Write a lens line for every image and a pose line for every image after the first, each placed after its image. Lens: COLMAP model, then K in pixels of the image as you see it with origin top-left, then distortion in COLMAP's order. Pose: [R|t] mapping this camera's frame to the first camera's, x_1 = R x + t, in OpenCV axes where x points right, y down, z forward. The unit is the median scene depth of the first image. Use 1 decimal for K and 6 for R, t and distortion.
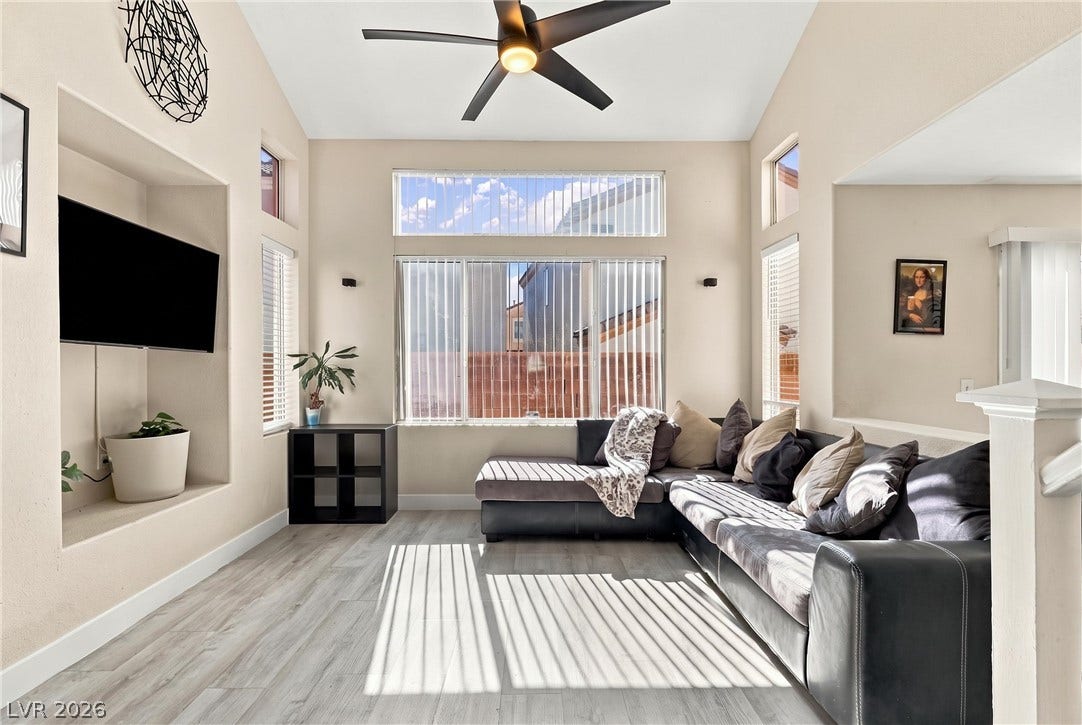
lens RADIAL K [[511.1, 0, 538.7], [0, 511.1, 370.3], [0, 0, 1]] dist [-0.003130, 0.001262]
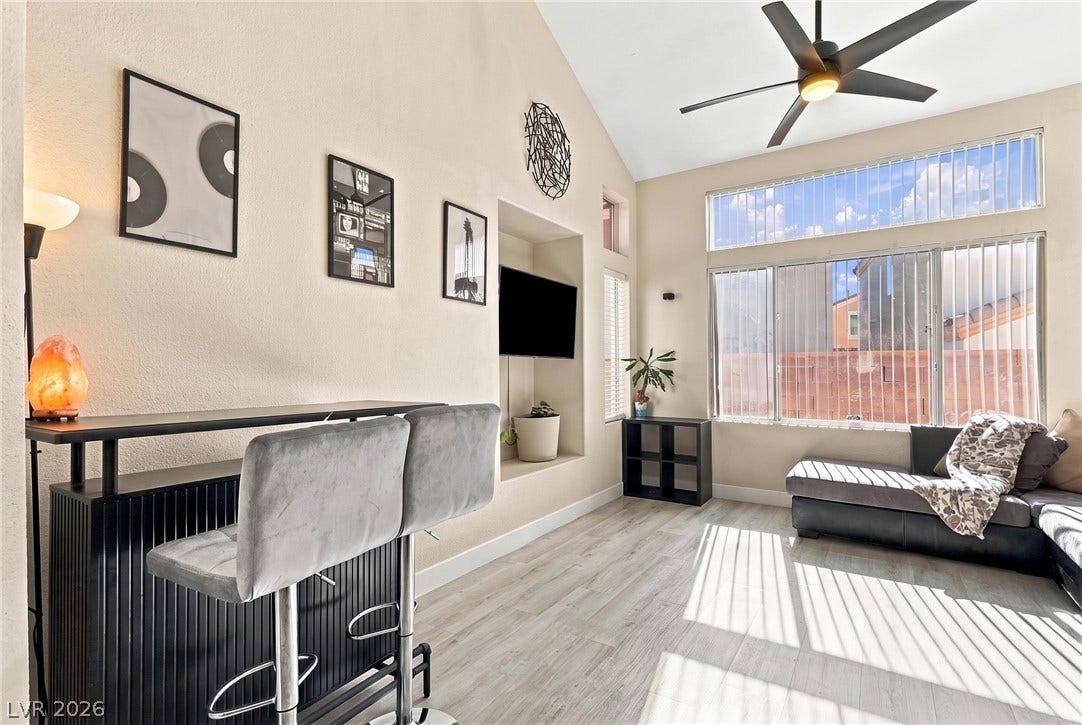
lens RADIAL K [[511.1, 0, 538.6], [0, 511.1, 364.7], [0, 0, 1]] dist [-0.003130, 0.001262]
pose [[0.824647, -0.008173, -0.565589, 0.059765], [0.000798, 0.999911, -0.013286, -0.001178], [0.565647, 0.010505, 0.824580, -0.182966]]
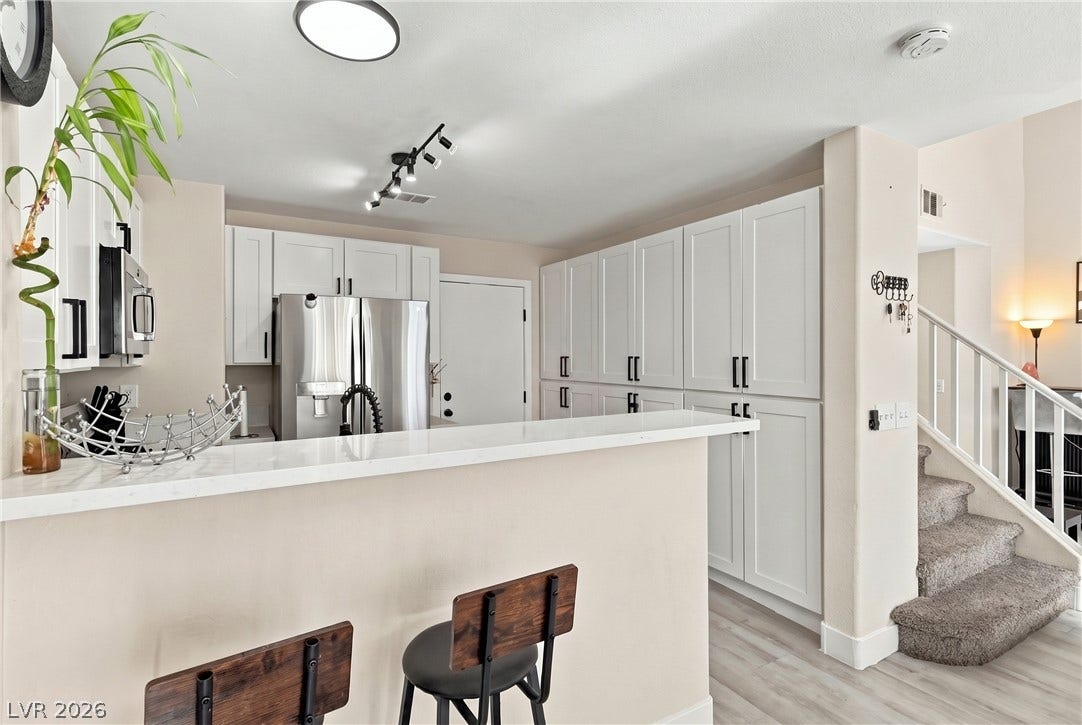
lens RADIAL K [[511.1, 0, 547.6], [0, 511.1, 358.2], [0, 0, 1]] dist [-0.003130, 0.001262]
pose [[-0.870239, 0.003876, -0.492615, 1.475704], [0.002797, 0.999992, 0.002927, -0.054483], [0.492622, 0.001169, -0.870243, 0.555138]]
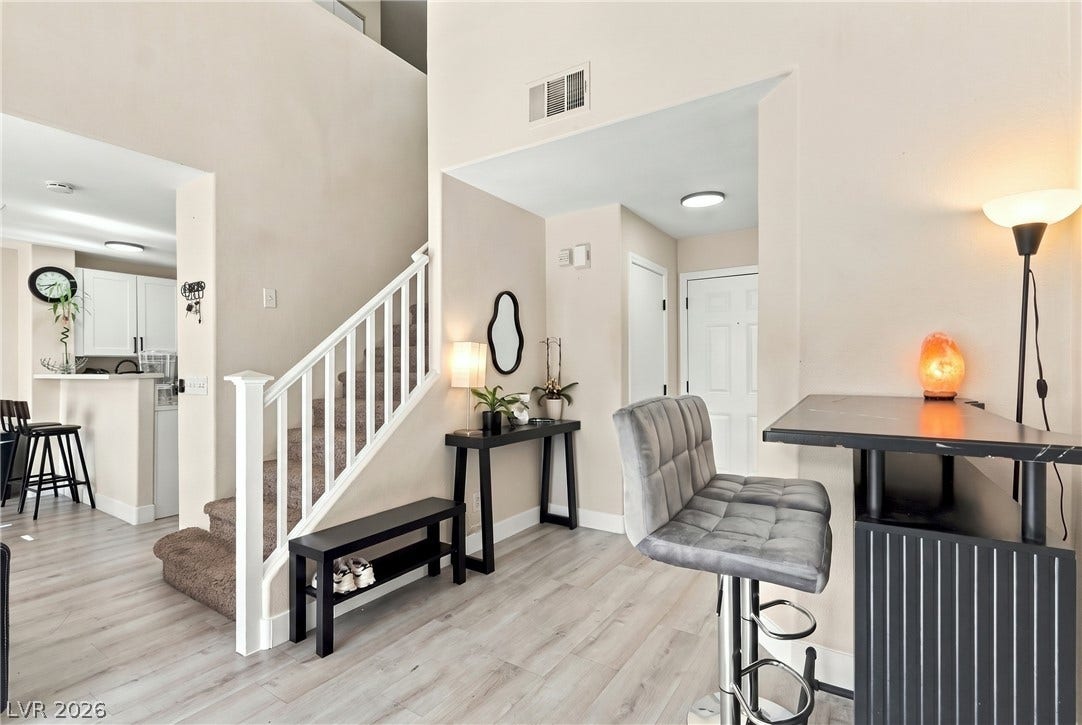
lens RADIAL K [[511.1, 0, 533.6], [0, 511.1, 363.5], [0, 0, 1]] dist [-0.003130, 0.001262]
pose [[-0.826747, 0.009287, 0.562497, -0.461254], [0.007963, 0.999957, -0.004806, -0.000390], [-0.562517, 0.000506, -0.826785, 0.617950]]
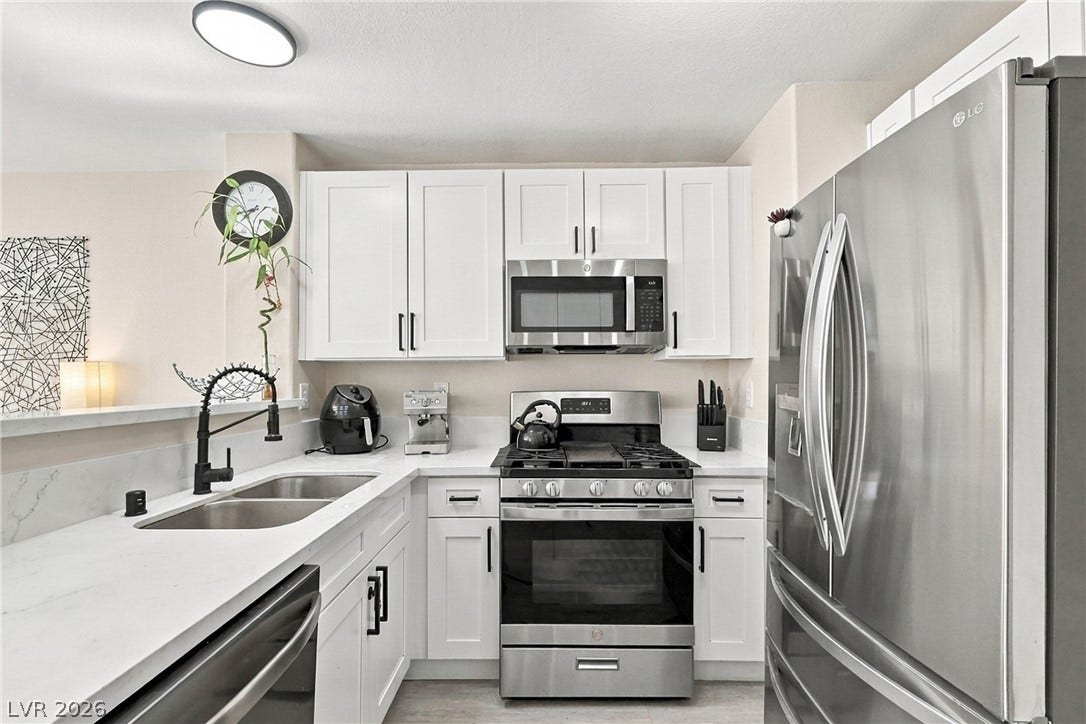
lens RADIAL K [[513.0, 0, 545.6], [0, 513.0, 367.6], [0, 0, 1]] dist [-0.003130, 0.001262]
pose [[0.017172, 0.022458, 0.999600, 0.885099], [0.007703, 0.999715, -0.022592, -0.013587], [-0.999823, 0.008088, 0.016994, -0.264181]]
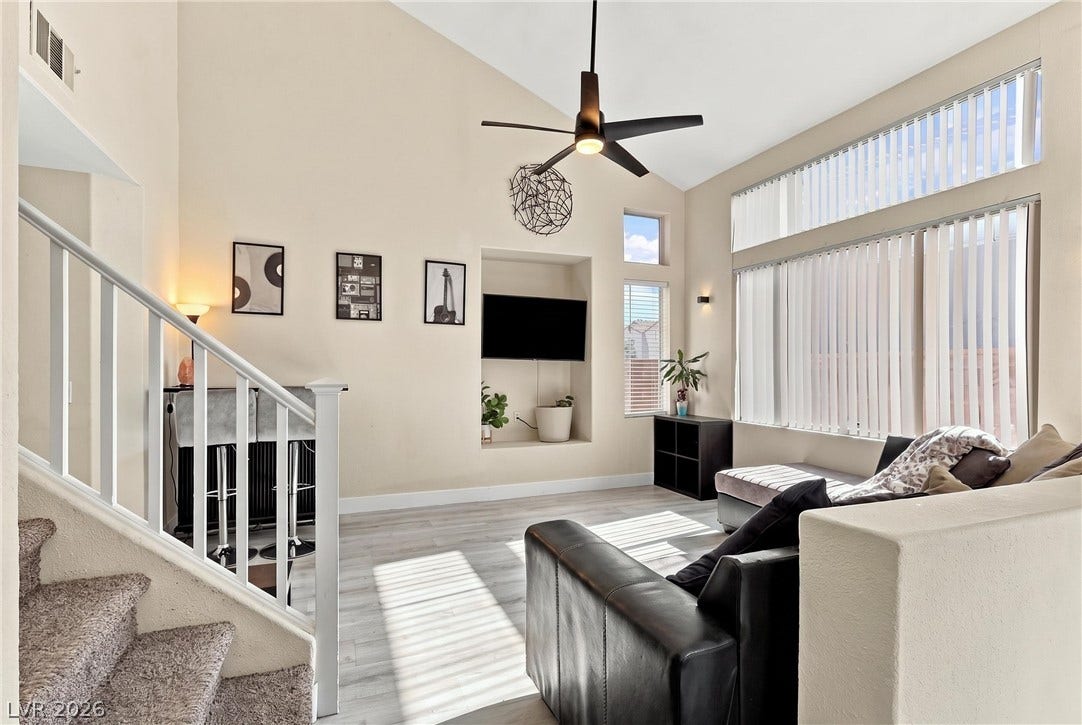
lens RADIAL K [[511.1, 0, 535.3], [0, 511.1, 369.8], [0, 0, 1]] dist [-0.003130, 0.001262]
pose [[0.351654, 0.000973, -0.936129, 0.869998], [-0.003398, 0.999994, -0.000237, -0.005106], [0.936124, 0.003265, 0.351656, 0.280175]]
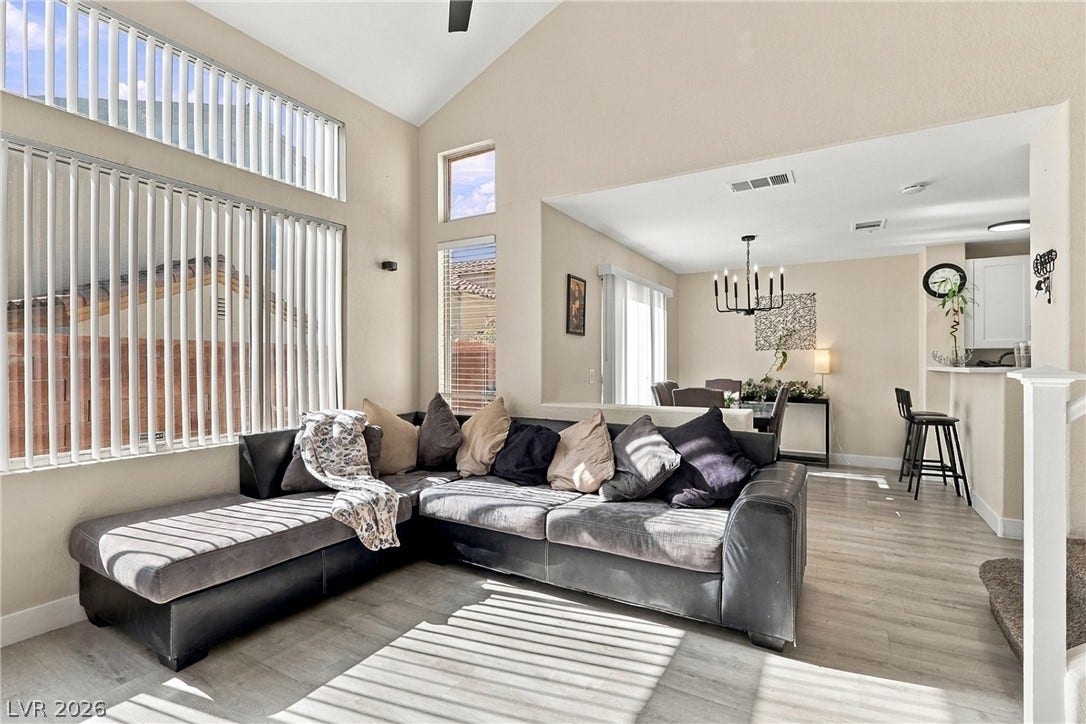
lens RADIAL K [[513.0, 0, 540.4], [0, 513.0, 360.6], [0, 0, 1]] dist [-0.003130, 0.001262]
pose [[0.513833, 0.003636, 0.857883, -0.427750], [0.000764, 0.999989, -0.004695, 0.000510], [-0.857890, 0.003068, 0.513824, 0.422302]]
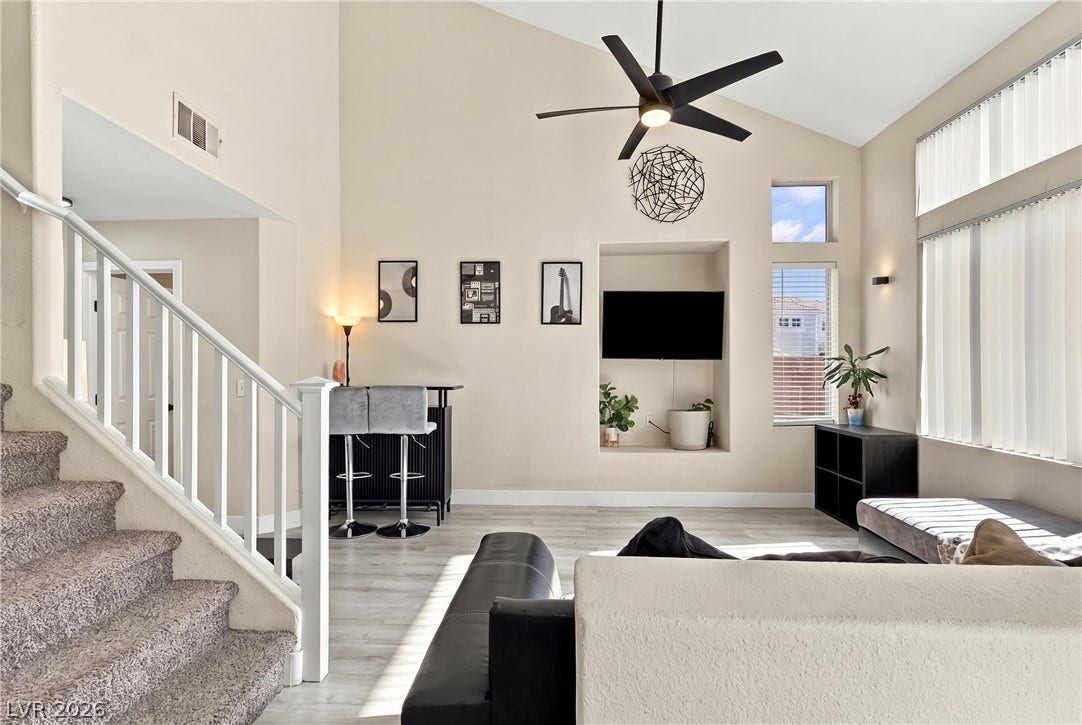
lens RADIAL K [[511.1, 0, 538.2], [0, 511.1, 372.6], [0, 0, 1]] dist [-0.003130, 0.001262]
pose [[-0.060360, 0.004958, -0.998164, 0.867926], [-0.000379, 0.999987, 0.004990, -0.005024], [0.998177, 0.000679, -0.060357, 0.580567]]
